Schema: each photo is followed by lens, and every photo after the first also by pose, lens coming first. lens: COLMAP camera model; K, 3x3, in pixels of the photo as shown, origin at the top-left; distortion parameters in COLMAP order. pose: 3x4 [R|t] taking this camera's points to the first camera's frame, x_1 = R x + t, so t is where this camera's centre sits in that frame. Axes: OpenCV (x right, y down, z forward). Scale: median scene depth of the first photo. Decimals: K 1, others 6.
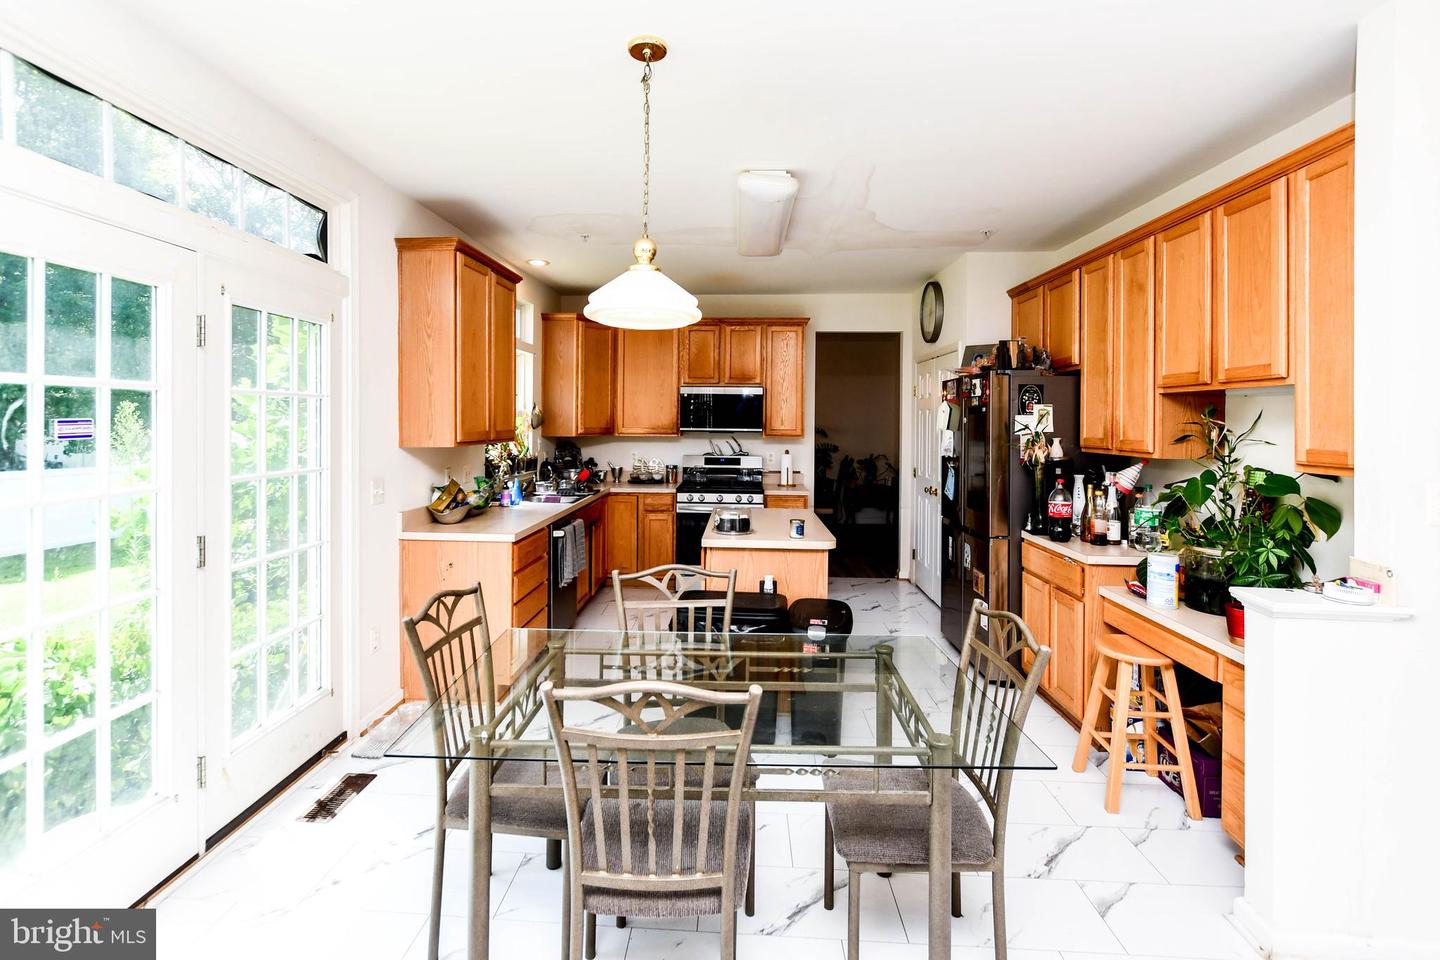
lens RADIAL K [[699.0, 0, 717.9], [0, 699.0, 421.7], [0, 0, 1]] dist [-0.002056, -0.000157]
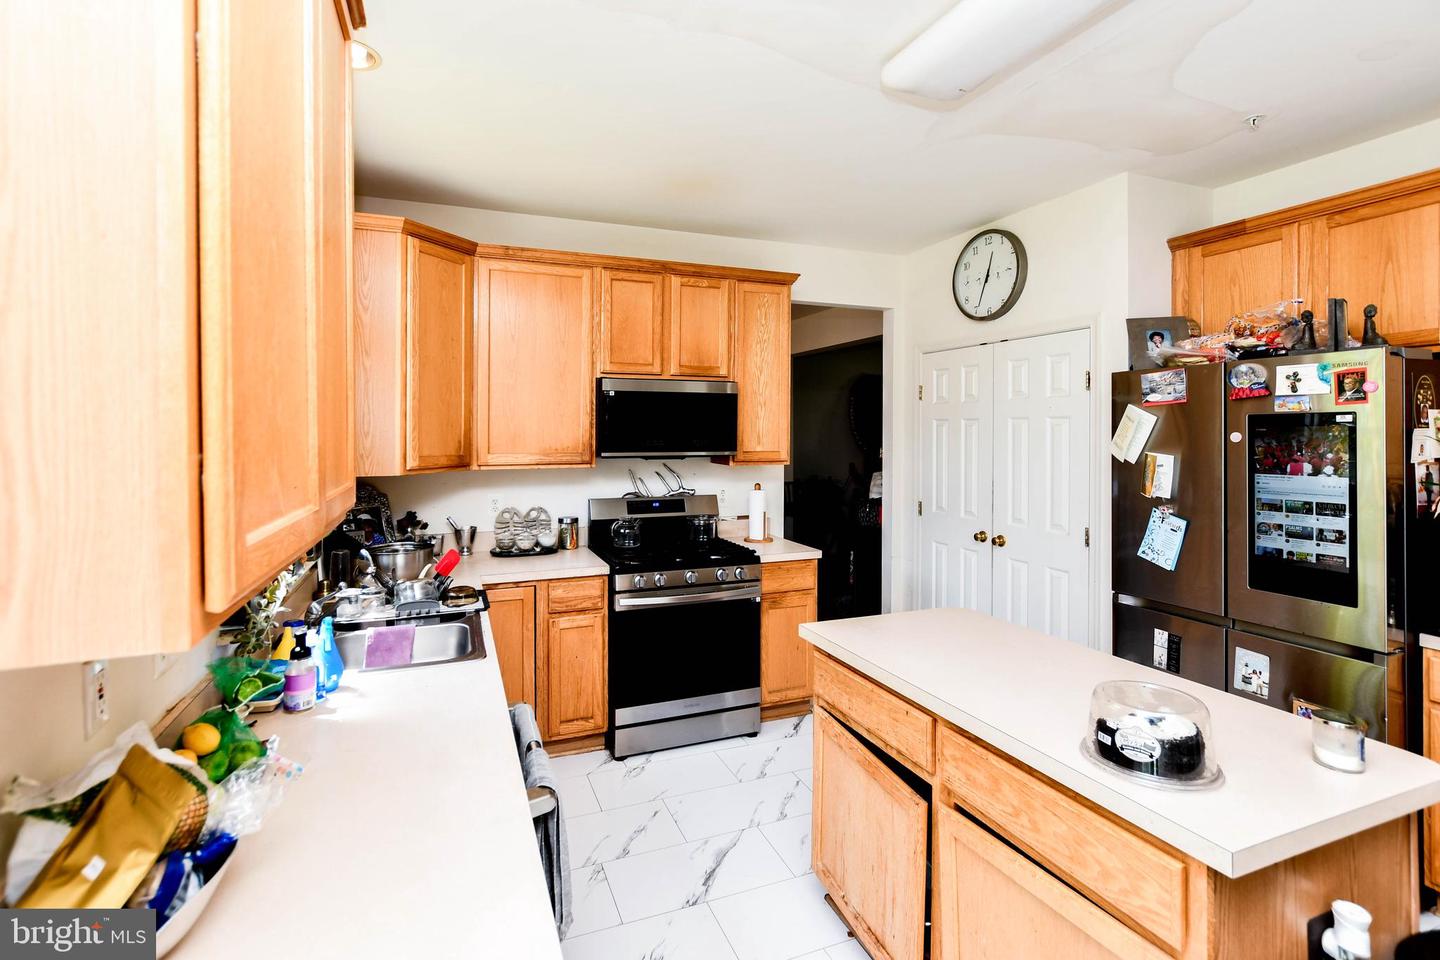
lens RADIAL K [[699.0, 0, 717.9], [0, 699.0, 421.7], [0, 0, 1]] dist [-0.002056, -0.000157]
pose [[0.919761, -0.003711, 0.392462, -0.194037], [0.006561, 0.999961, -0.005921, -0.012266], [-0.392425, 0.008021, 0.919749, 0.469768]]
